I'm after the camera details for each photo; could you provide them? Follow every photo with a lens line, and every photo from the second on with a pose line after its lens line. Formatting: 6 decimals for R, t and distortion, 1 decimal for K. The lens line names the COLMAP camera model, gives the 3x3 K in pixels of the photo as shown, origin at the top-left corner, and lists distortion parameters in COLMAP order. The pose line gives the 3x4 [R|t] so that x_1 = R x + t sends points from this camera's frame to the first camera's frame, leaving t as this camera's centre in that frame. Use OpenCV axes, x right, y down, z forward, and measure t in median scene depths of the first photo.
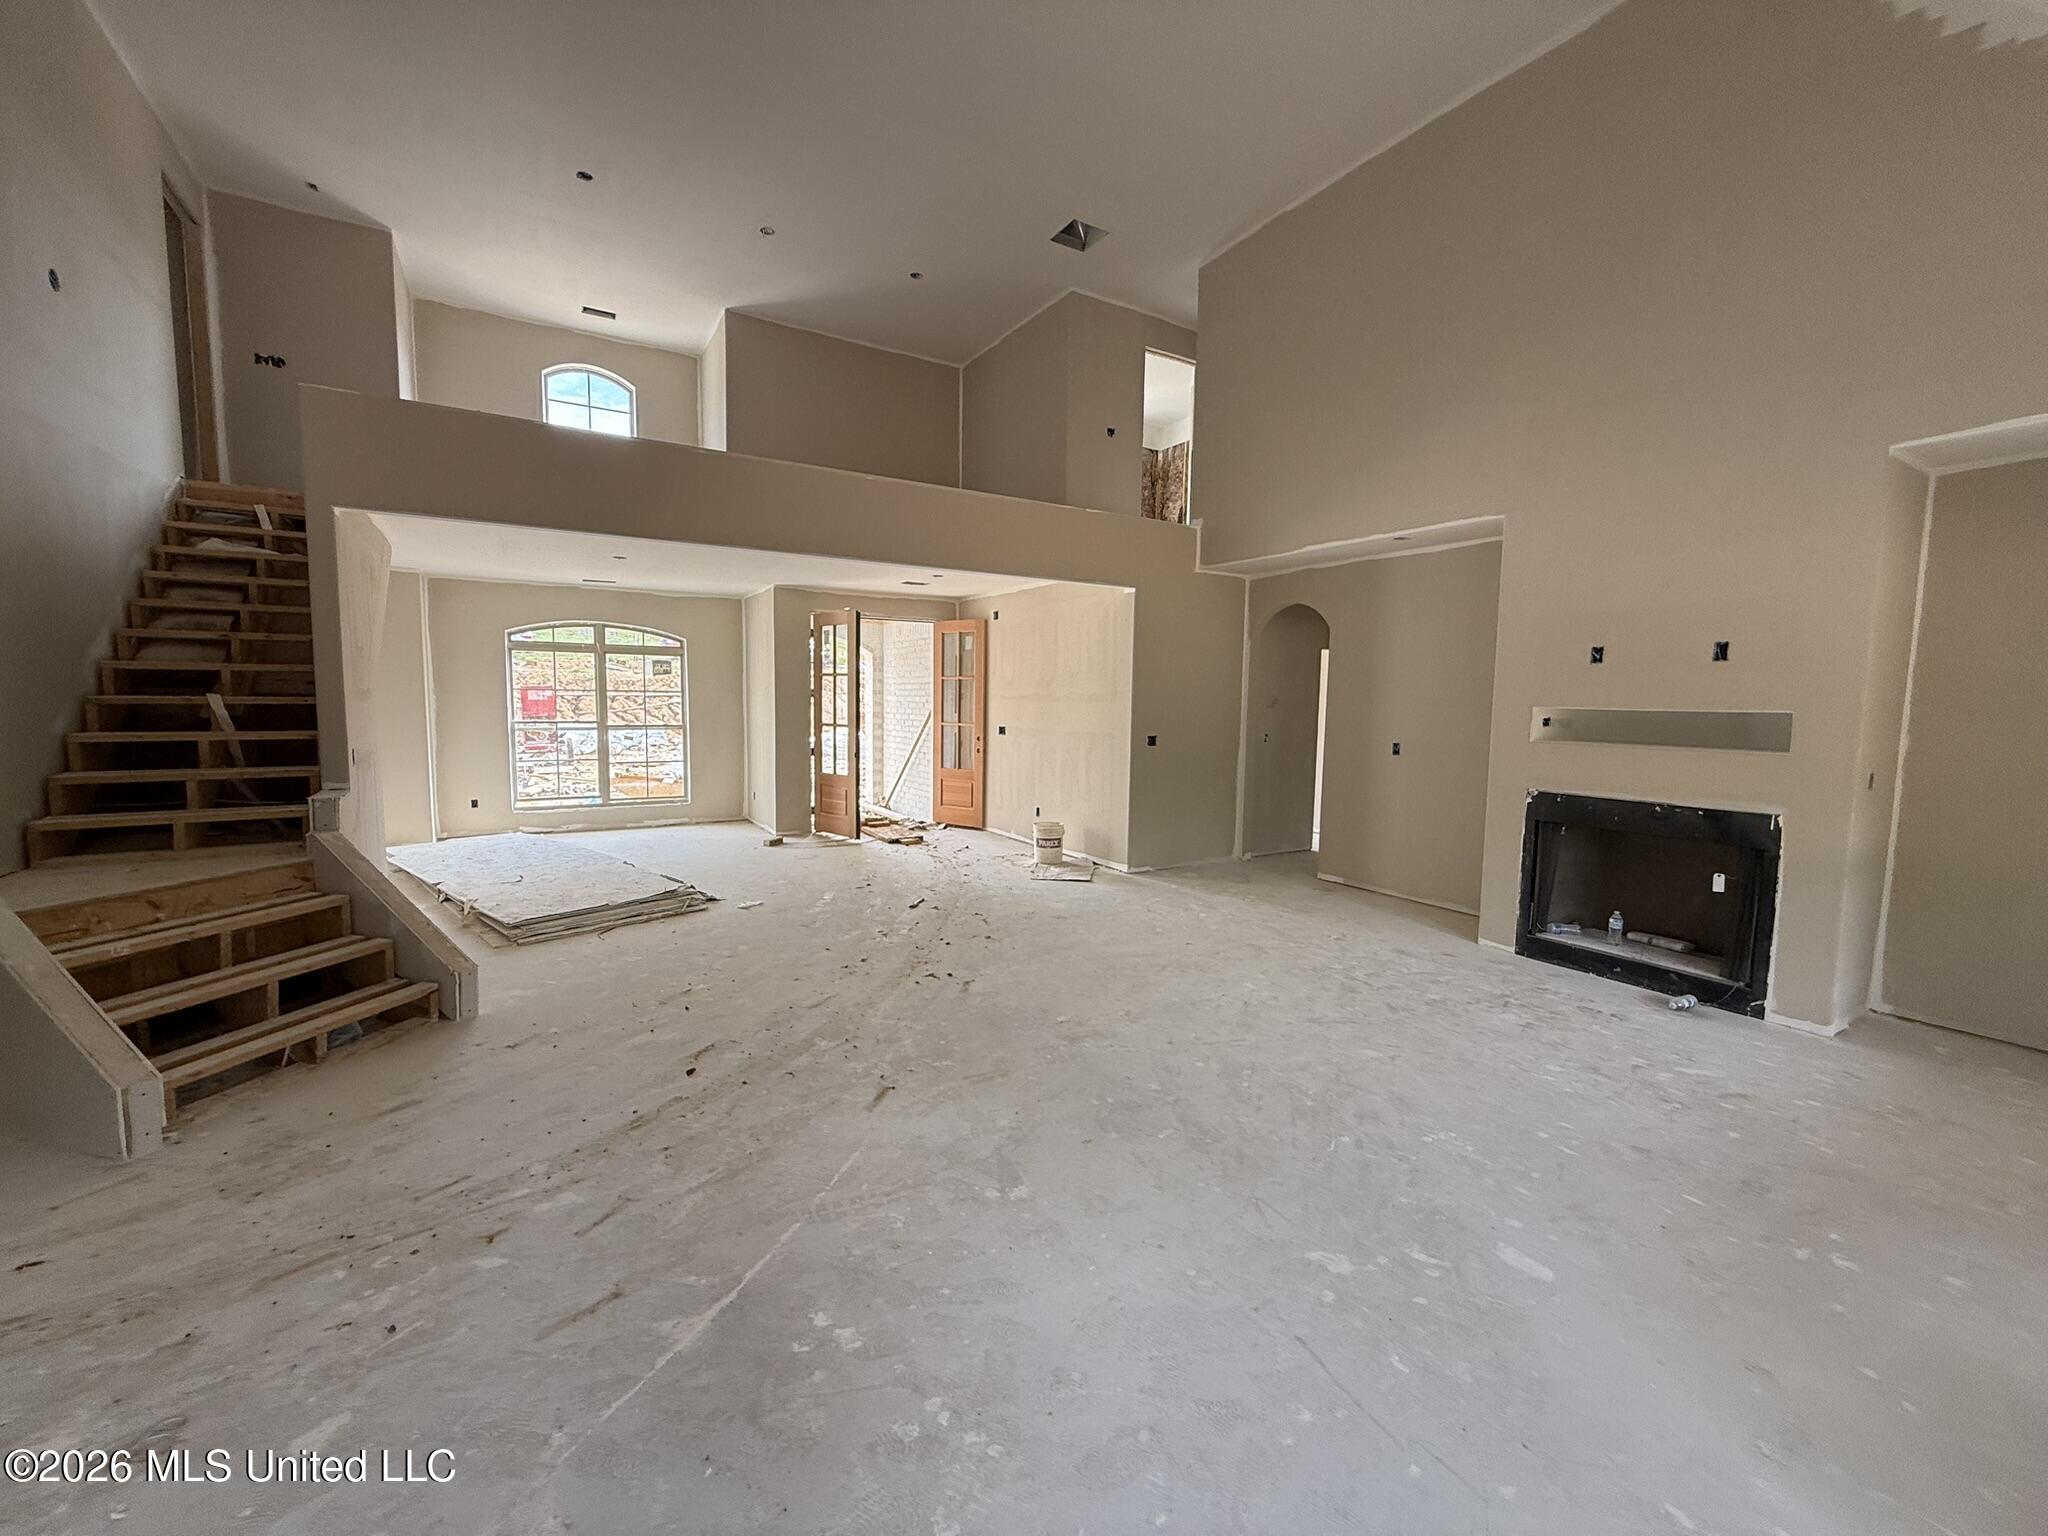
lens RADIAL K [[817.4, 0, 1018.6], [0, 817.4, 771.2], [0, 0, 1]] dist [-0.000417, 0.000251]
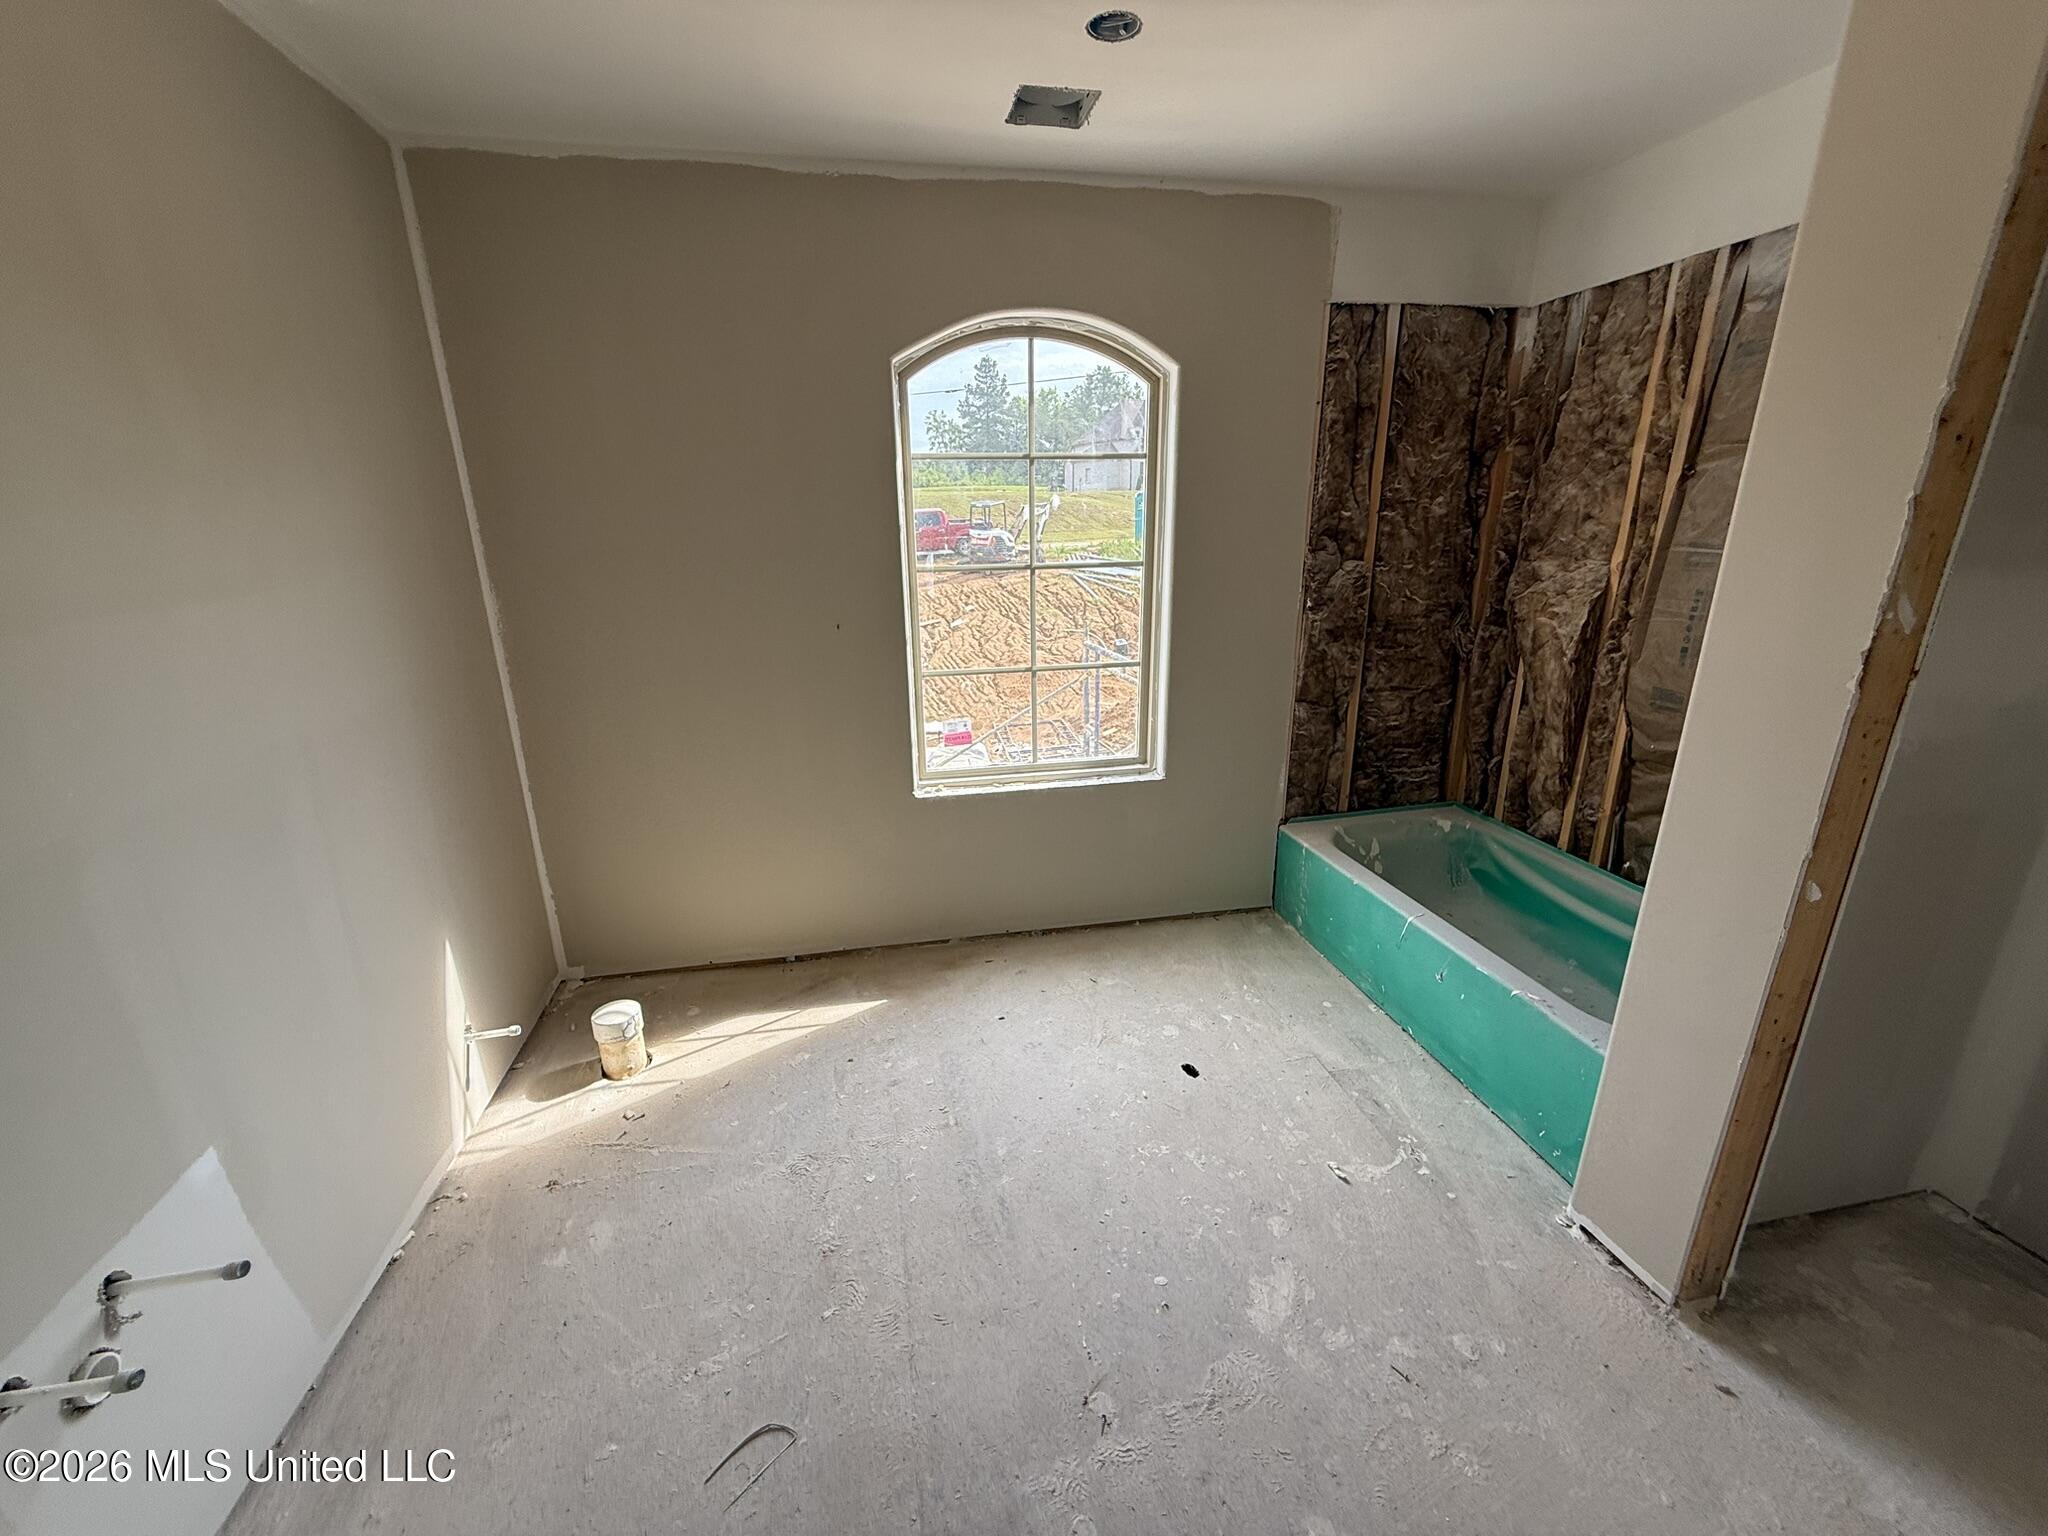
lens RADIAL K [[817.4, 0, 1020.8], [0, 817.4, 765.7], [0, 0, 1]] dist [-0.000417, 0.000251]
pose [[0.934154, 0.074149, -0.349082, 0.332096], [0.000465, 0.977923, 0.208966, -0.802282], [0.356870, -0.195369, 0.913496, 1.828410]]
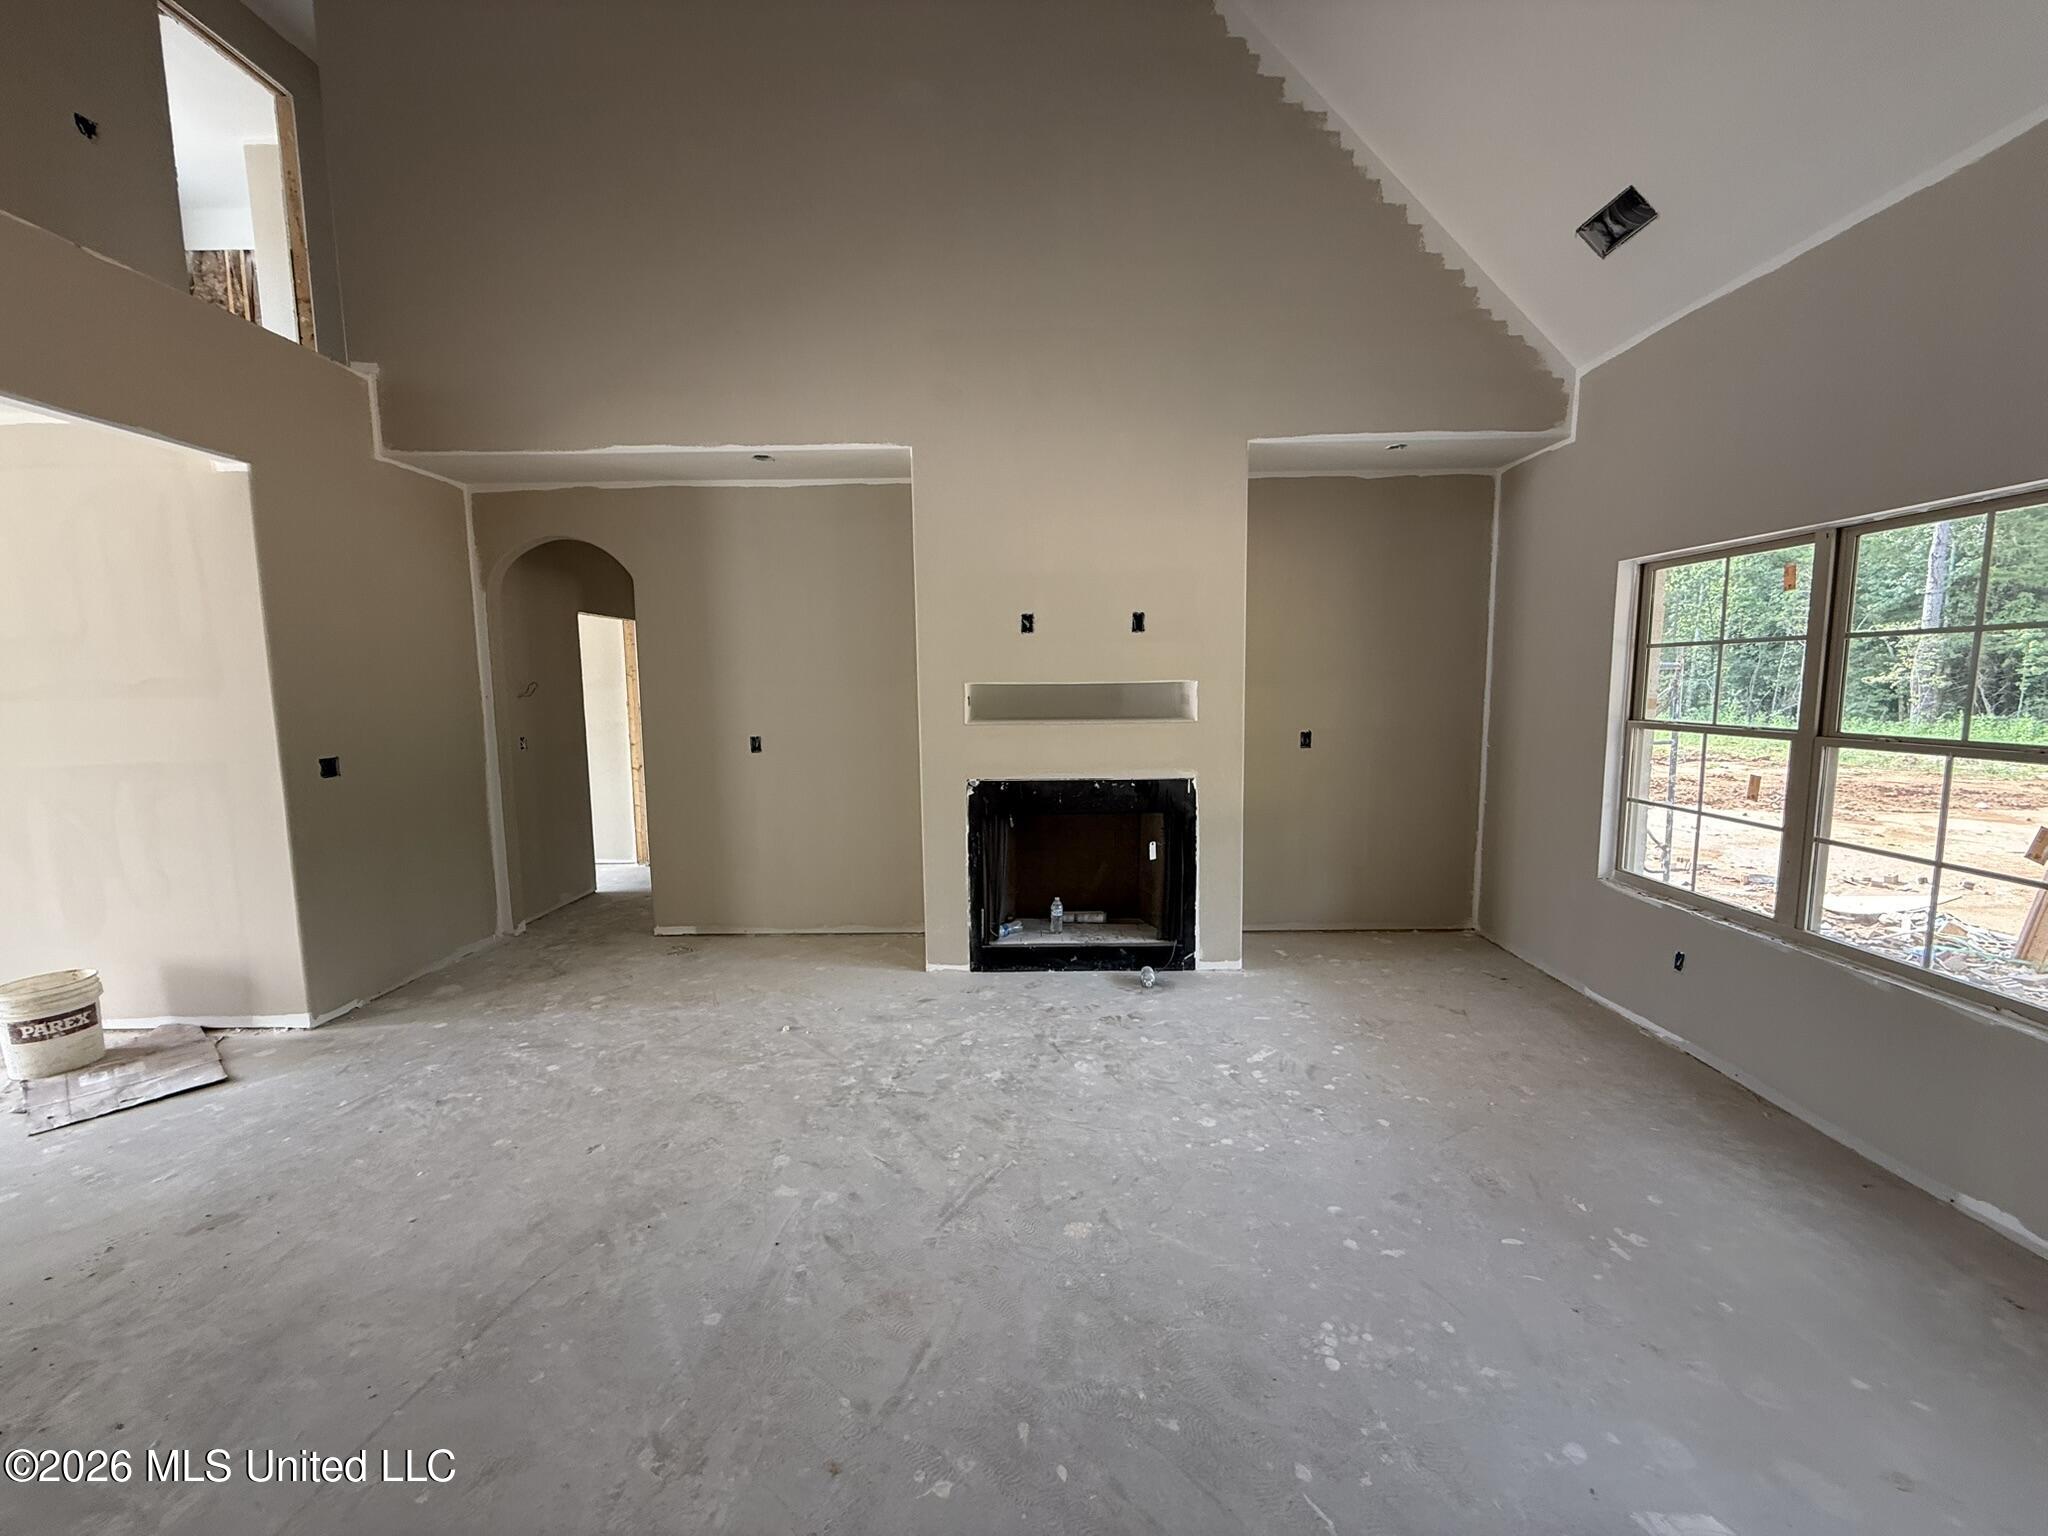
lens RADIAL K [[817.4, 0, 1021.3], [0, 817.4, 771.2], [0, 0, 1]] dist [-0.000417, 0.000251]
pose [[0.530331, -0.113430, 0.840168, -0.068863], [0.097042, 0.992617, 0.072757, -0.047946], [-0.842218, 0.042946, 0.537423, 0.543820]]
